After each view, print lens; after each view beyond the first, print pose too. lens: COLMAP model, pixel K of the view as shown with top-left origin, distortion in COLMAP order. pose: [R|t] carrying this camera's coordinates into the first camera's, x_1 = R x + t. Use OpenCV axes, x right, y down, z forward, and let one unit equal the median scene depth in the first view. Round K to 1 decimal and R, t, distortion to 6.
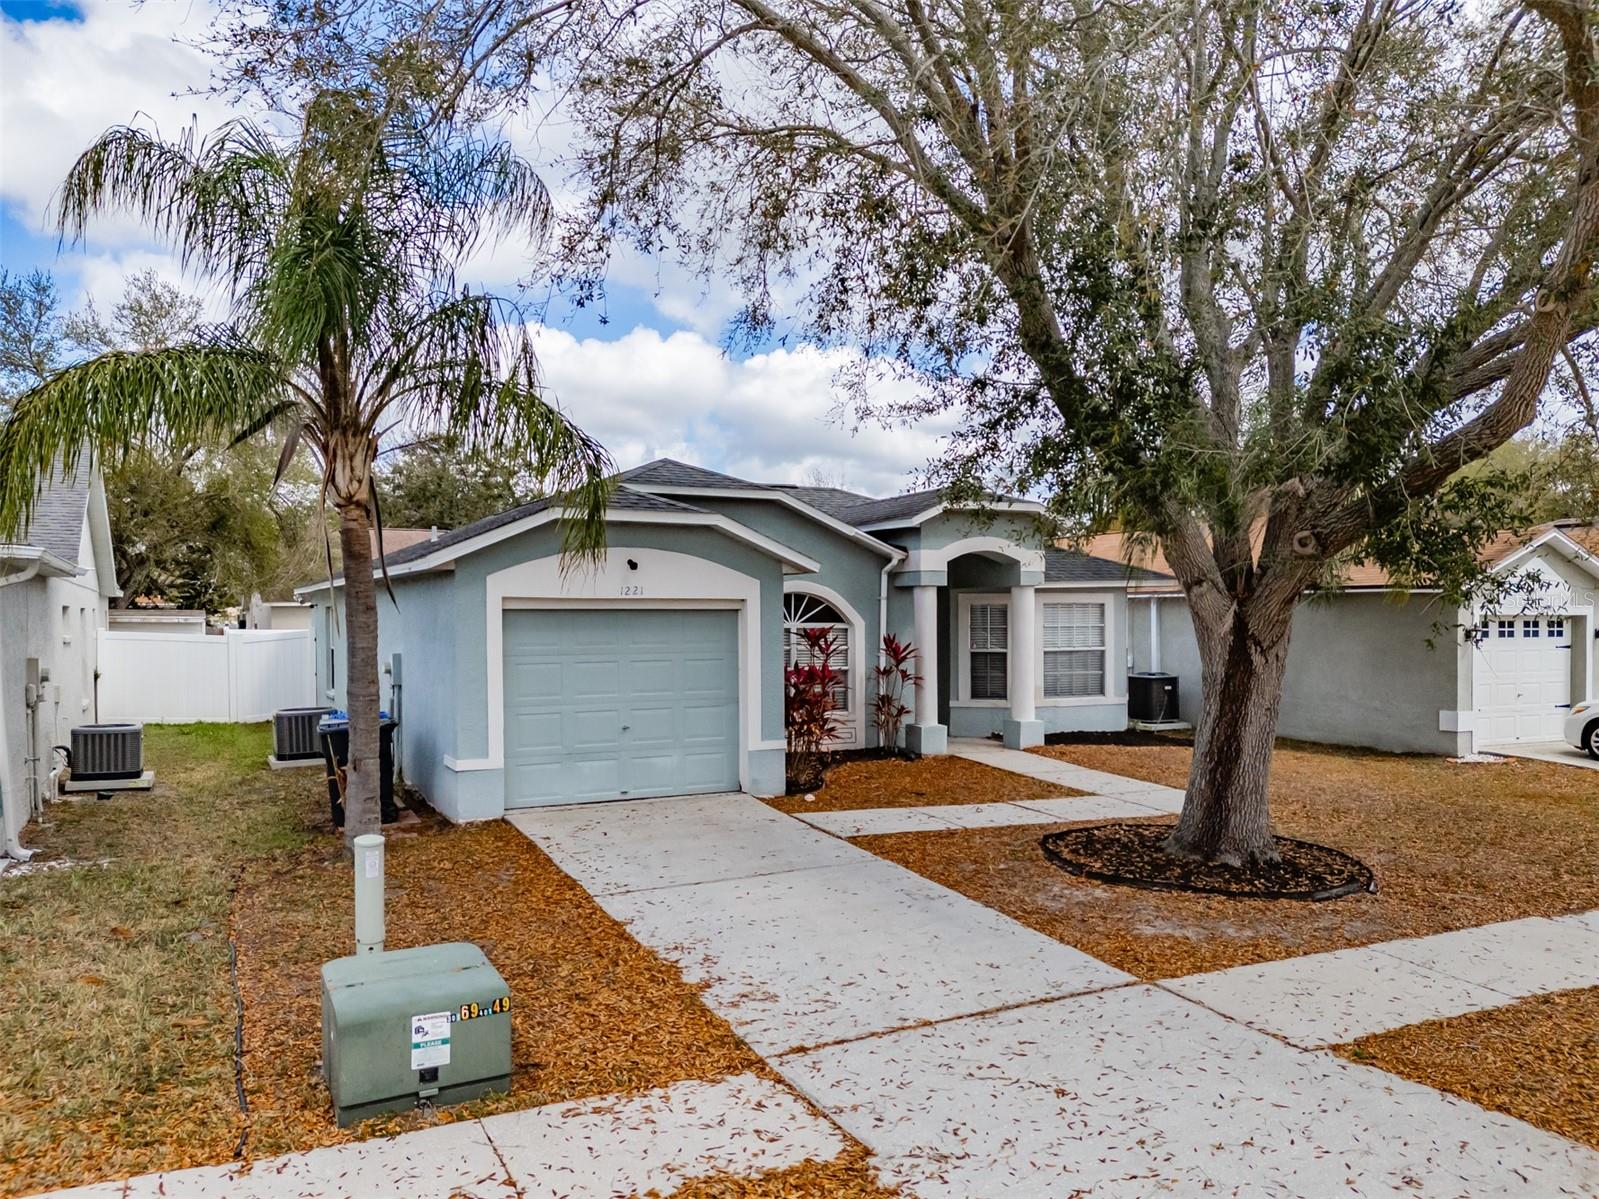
lens RADIAL K [[1143.4, 0, 775.9], [0, 1143.4, 633.7], [0, 0, 1]] dist [0.073634, -0.079554]
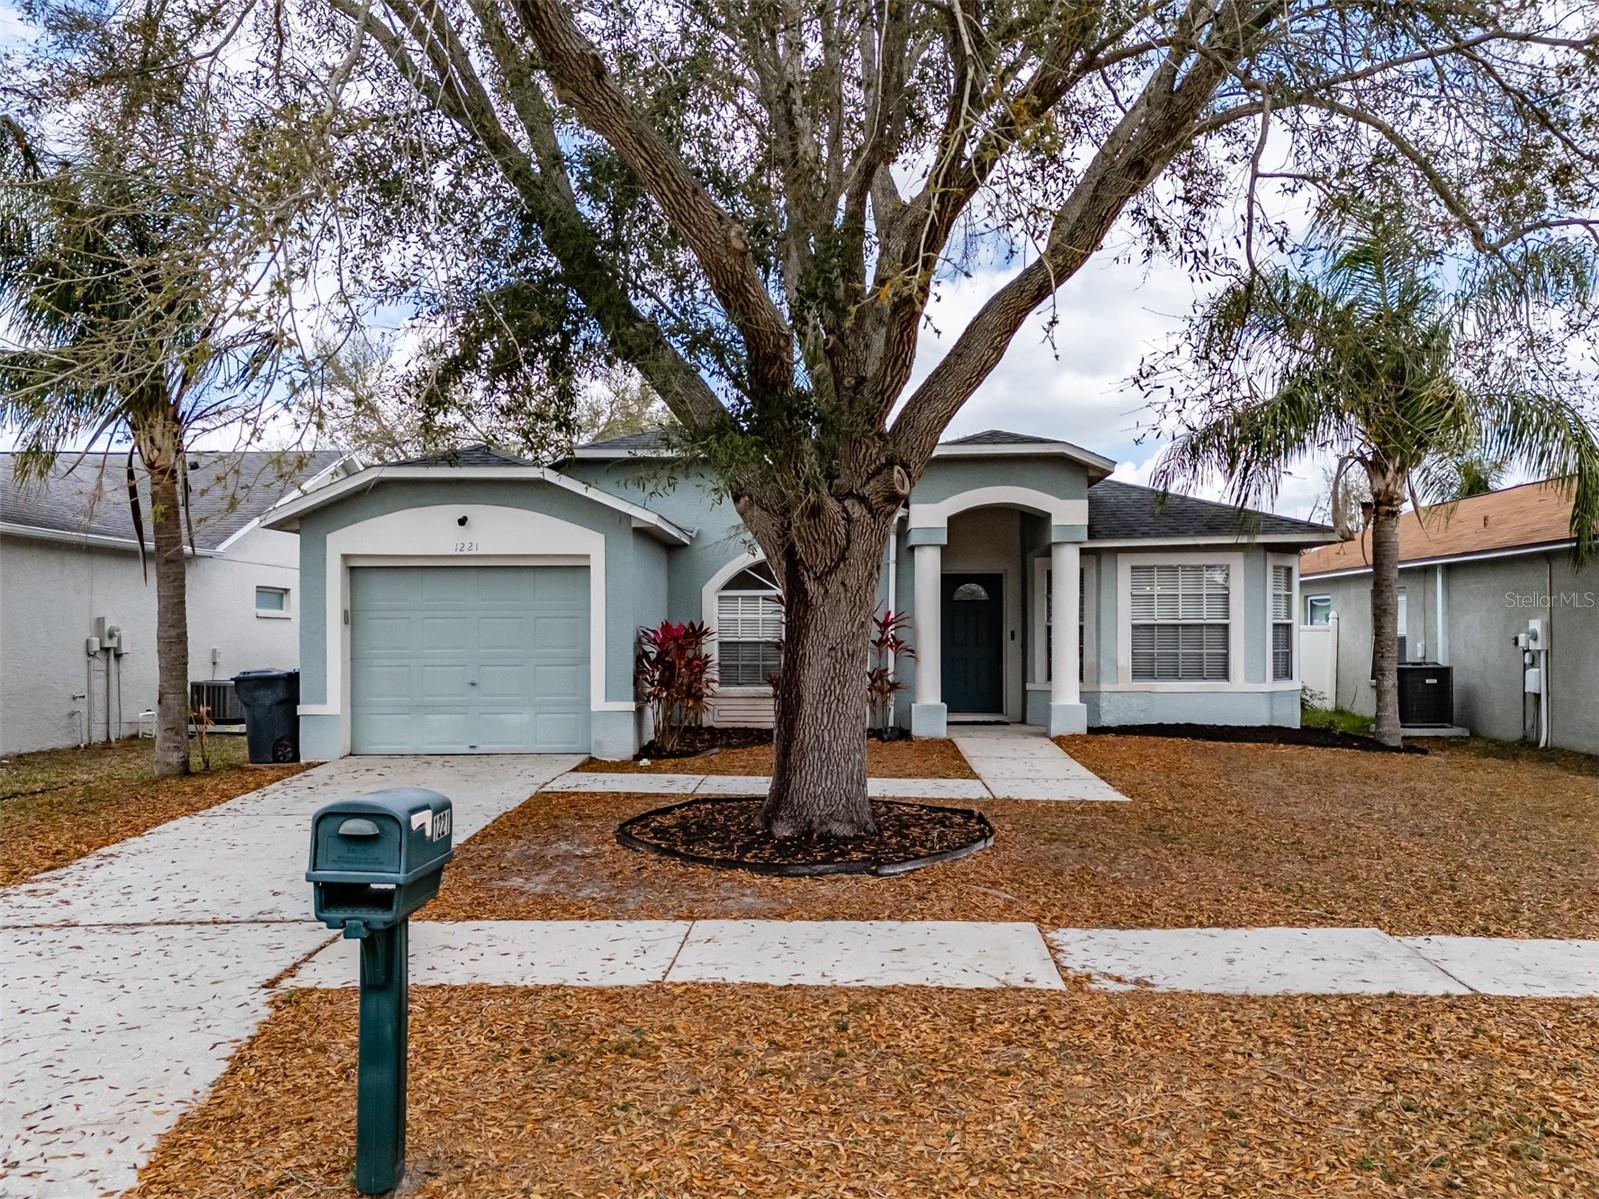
lens RADIAL K [[1198.6, 0, 796.6], [0, 1198.6, 628.6], [0, 0, 1]] dist [0.083809, -0.100726]
pose [[0.891033, -0.003077, -0.453928, 0.750214], [-0.005024, 0.999849, -0.016639, 0.061939], [0.453910, 0.017107, 0.890883, 0.219139]]
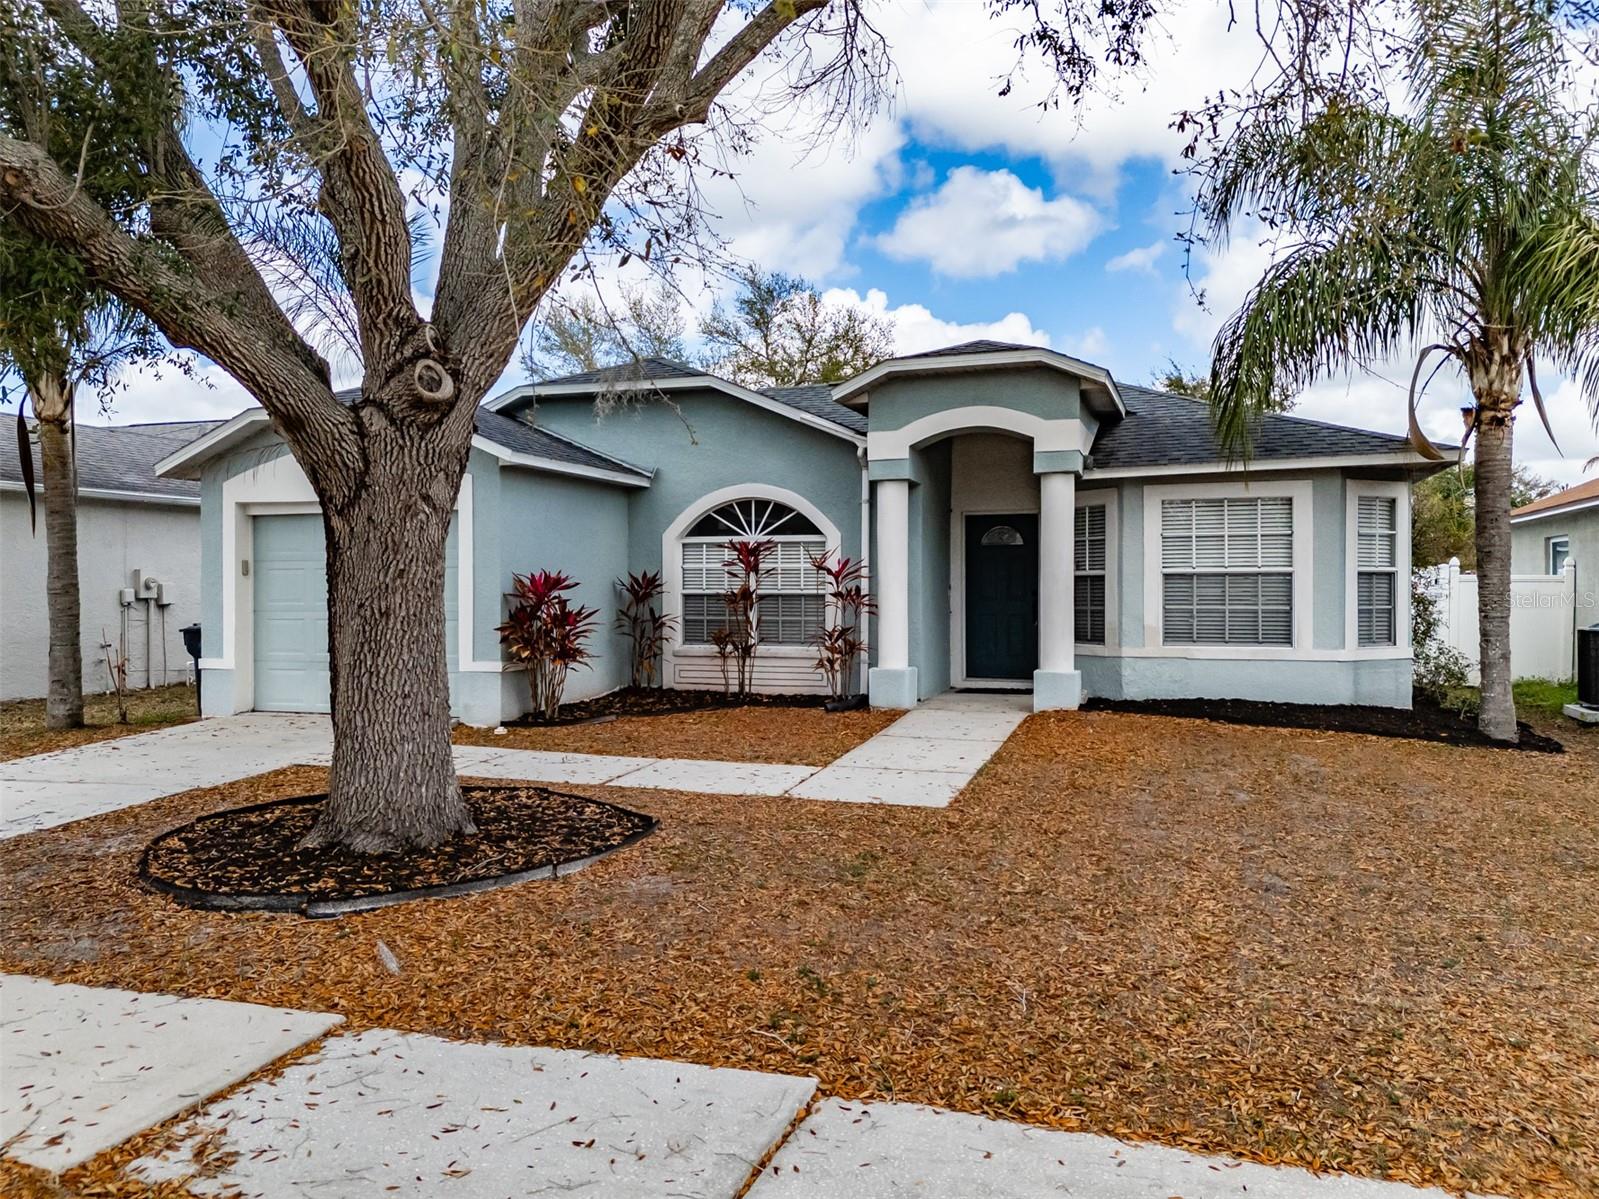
lens RADIAL K [[1167.5, 0, 799.5], [0, 1167.5, 599.5], [0, 0, 1]] dist [0.078884, -0.087705]
pose [[0.735917, 0.007168, -0.677034, 0.979527], [-0.008311, 0.999964, 0.001554, 0.056123], [0.677021, 0.004483, 0.735950, 0.657899]]
